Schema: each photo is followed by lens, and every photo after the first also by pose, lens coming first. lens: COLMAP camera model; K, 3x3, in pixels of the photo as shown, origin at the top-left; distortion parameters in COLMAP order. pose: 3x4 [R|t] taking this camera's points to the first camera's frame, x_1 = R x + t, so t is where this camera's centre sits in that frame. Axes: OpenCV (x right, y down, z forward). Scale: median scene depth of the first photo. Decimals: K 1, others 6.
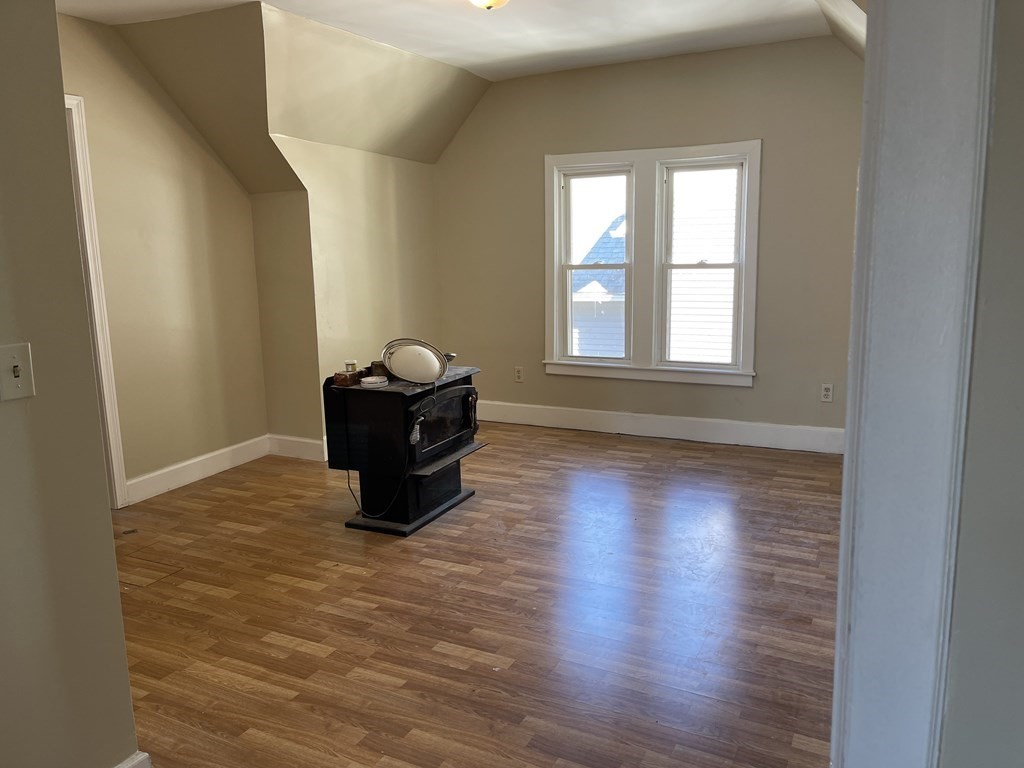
lens RADIAL K [[781.1, 0, 542.1], [0, 781.1, 364.0], [0, 0, 1]] dist [0.043944, -0.051855]
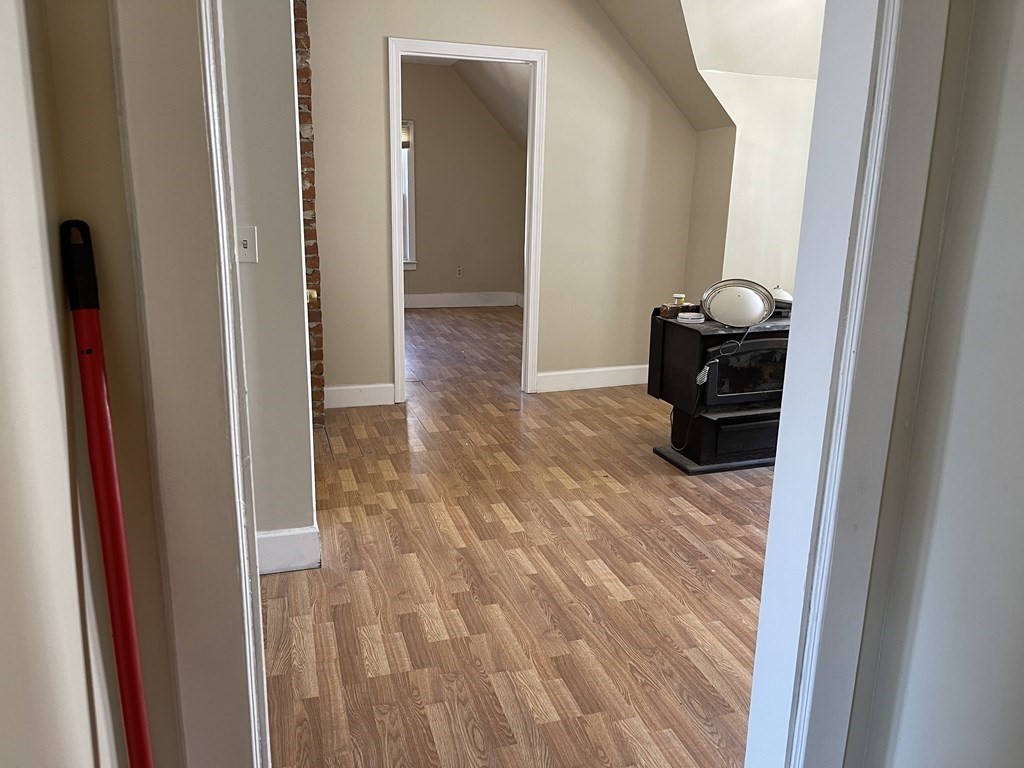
lens RADIAL K [[781.1, 0, 516.4], [0, 781.1, 378.9], [0, 0, 1]] dist [0.043944, -0.051855]
pose [[0.688822, 0.198997, -0.697083, 0.354081], [-0.142079, 0.979995, 0.139364, -0.008989], [0.710871, 0.003044, 0.703316, 0.138375]]
